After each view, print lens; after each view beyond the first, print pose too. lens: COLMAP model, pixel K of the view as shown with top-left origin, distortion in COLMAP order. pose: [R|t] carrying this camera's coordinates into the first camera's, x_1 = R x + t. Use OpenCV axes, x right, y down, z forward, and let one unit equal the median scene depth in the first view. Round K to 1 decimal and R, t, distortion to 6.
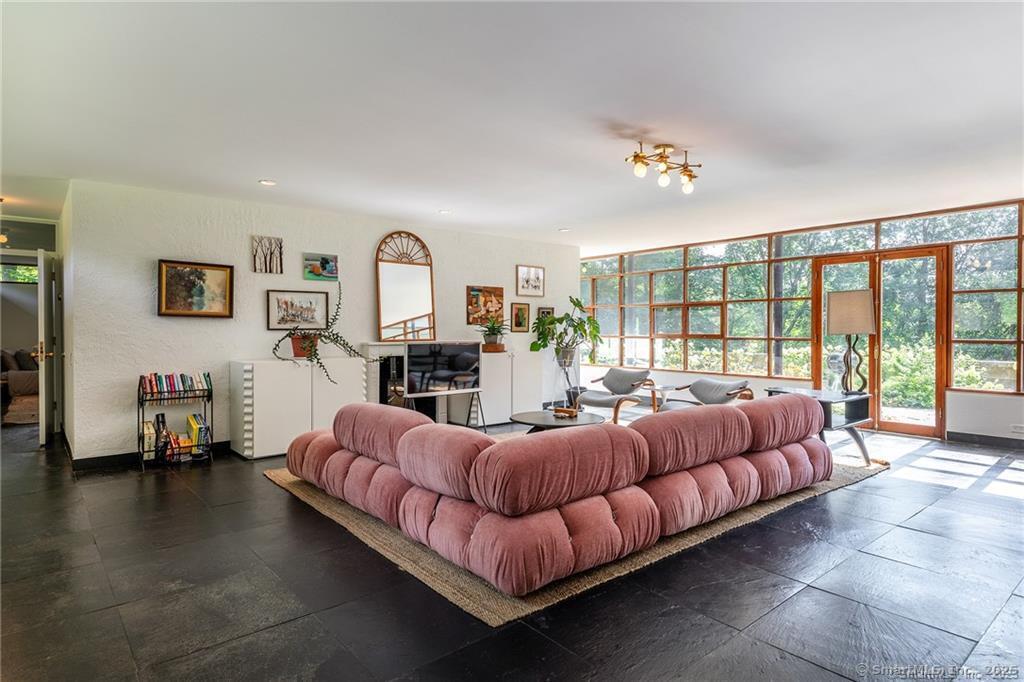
lens RADIAL K [[564.1, 0, 512.0], [0, 564.1, 341.0], [0, 0, 1]] dist [0.015209, -0.000130]
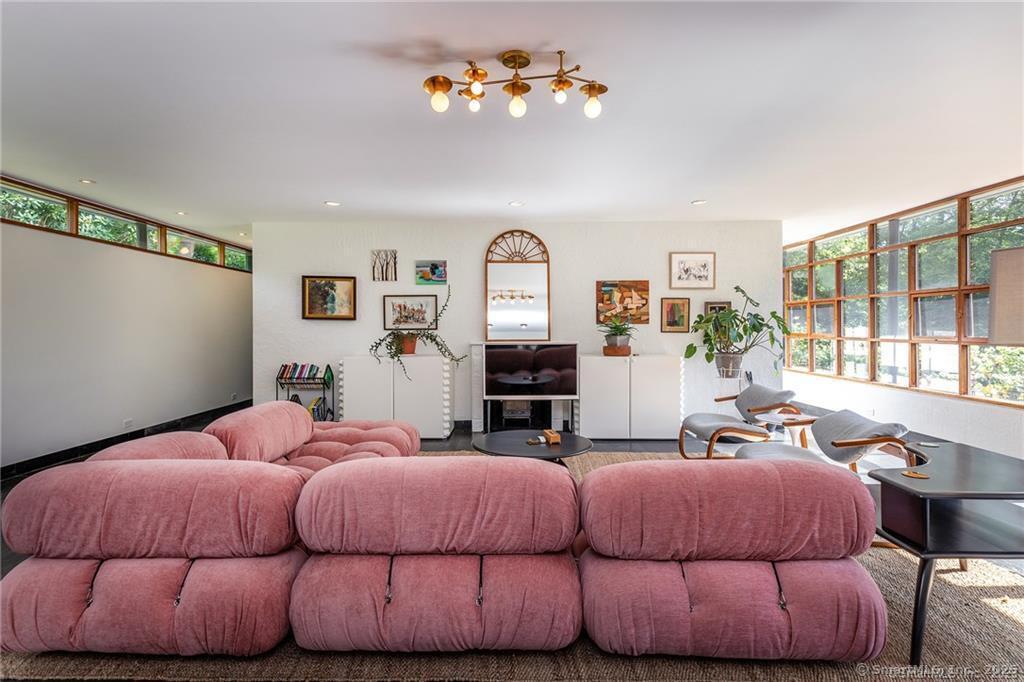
lens RADIAL K [[509.1, 0, 514.4], [0, 509.1, 325.4], [0, 0, 1]] dist [-0.000770, -0.000492]
pose [[0.759211, -0.003471, -0.650836, 0.384606], [-0.013168, 0.999699, -0.020693, -0.008949], [0.650712, 0.024281, 0.758937, 0.326580]]
